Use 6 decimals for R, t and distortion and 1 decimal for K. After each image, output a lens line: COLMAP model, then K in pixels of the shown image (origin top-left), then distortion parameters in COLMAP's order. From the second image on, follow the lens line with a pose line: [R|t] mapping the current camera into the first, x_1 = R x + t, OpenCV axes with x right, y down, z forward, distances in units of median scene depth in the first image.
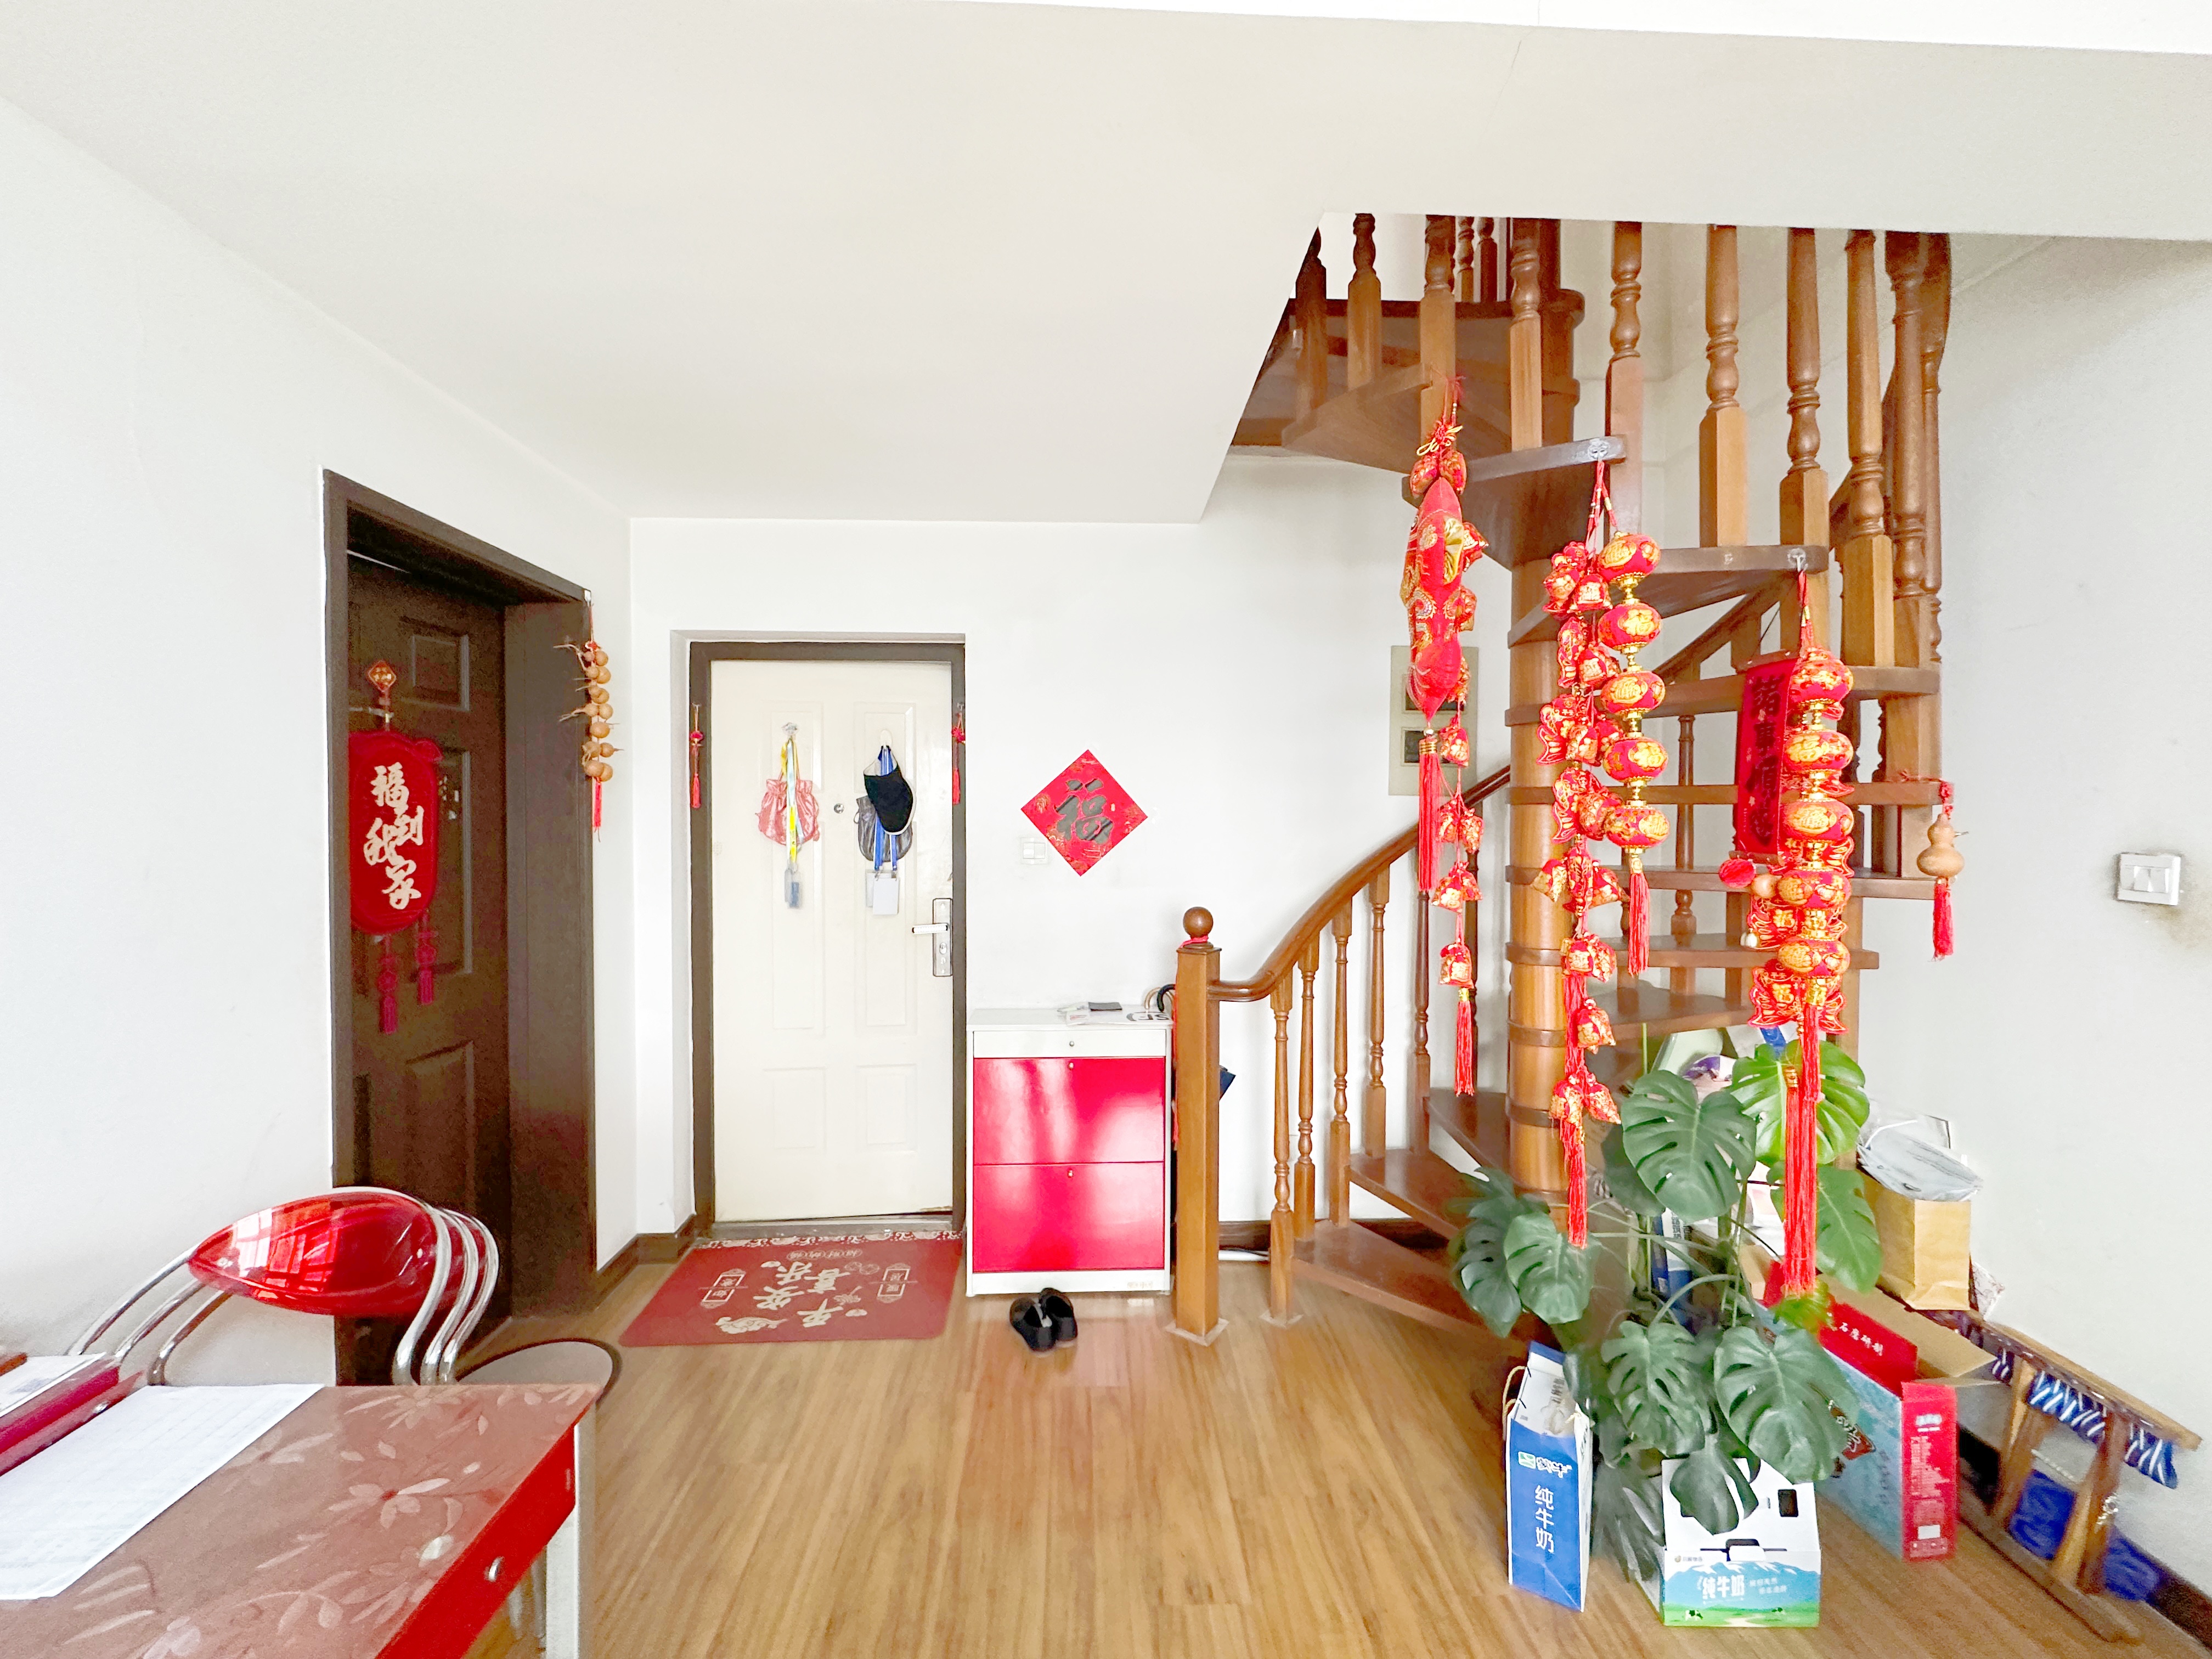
lens RADIAL K [[887.4, 0, 1104.3], [0, 887.4, 830.3], [0, 0, 1]] dist [-0.009628, 0.000145]
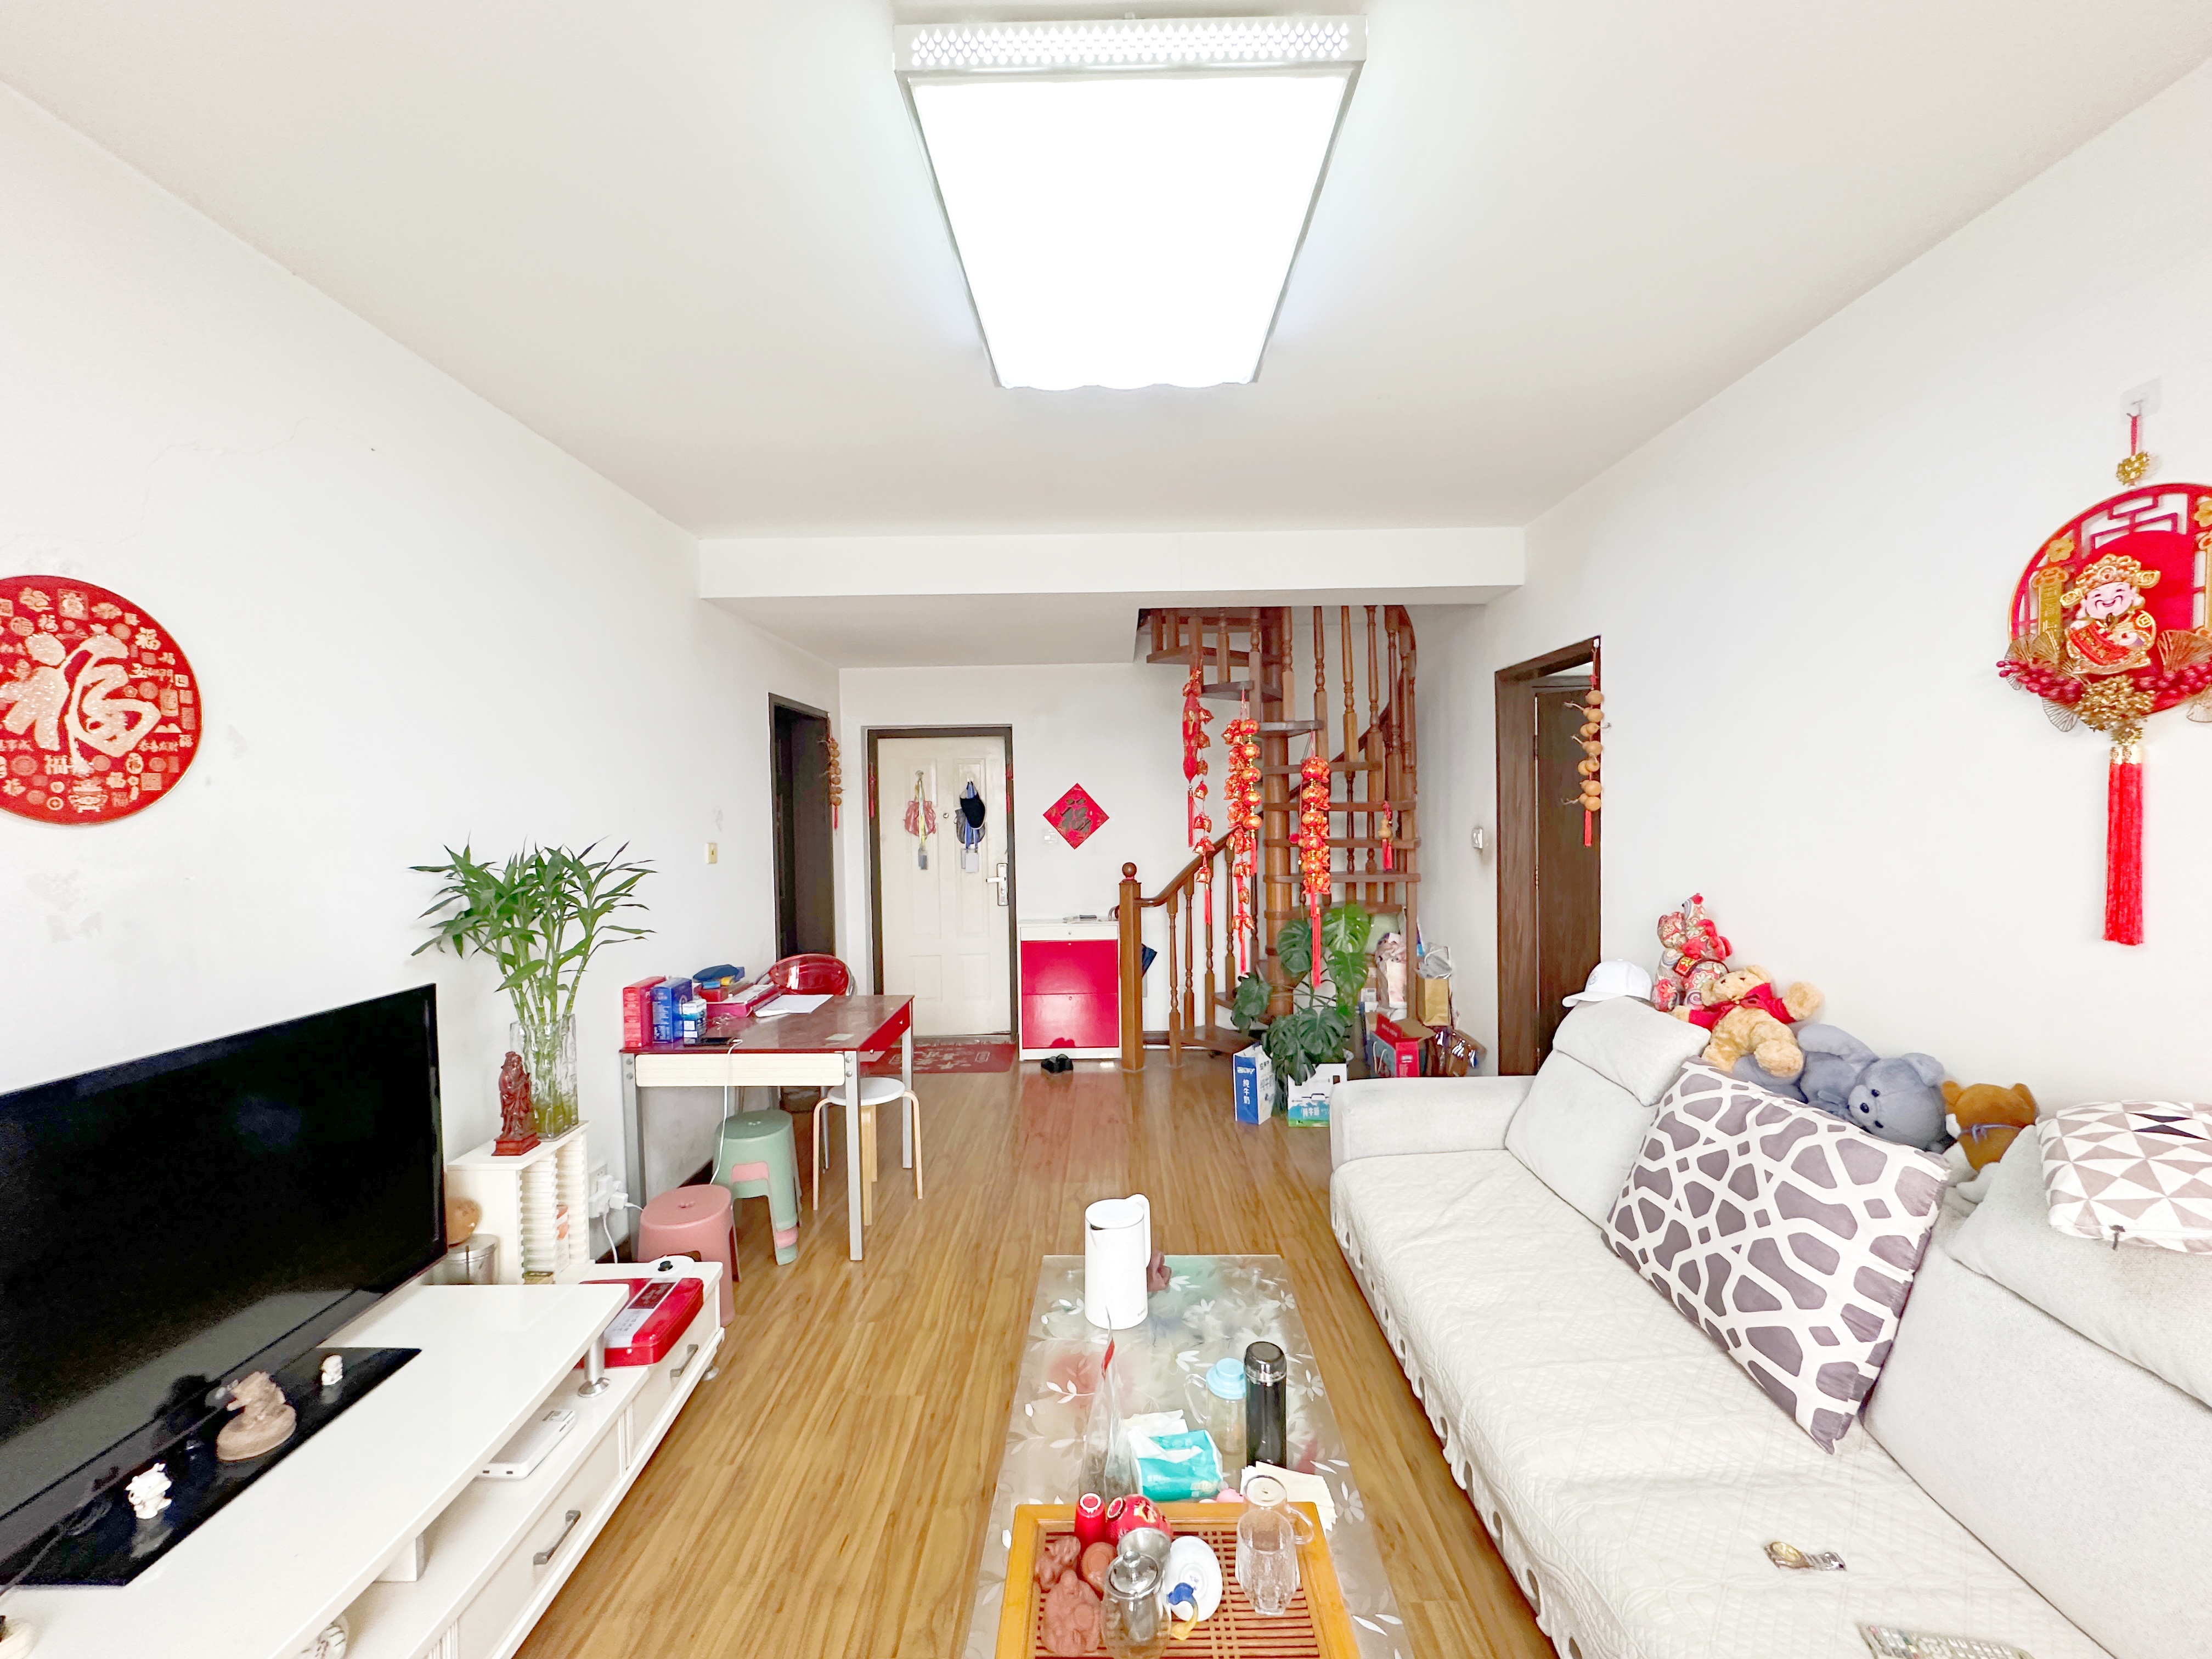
lens RADIAL K [[887.4, 0, 1109.1], [0, 887.4, 823.5], [0, 0, 1]] dist [-0.009628, 0.000145]
pose [[0.999084, -0.018404, -0.038634, 0.126133], [0.018446, 0.999830, 0.000720, -0.003705], [0.038614, -0.001432, 0.999253, -0.935658]]
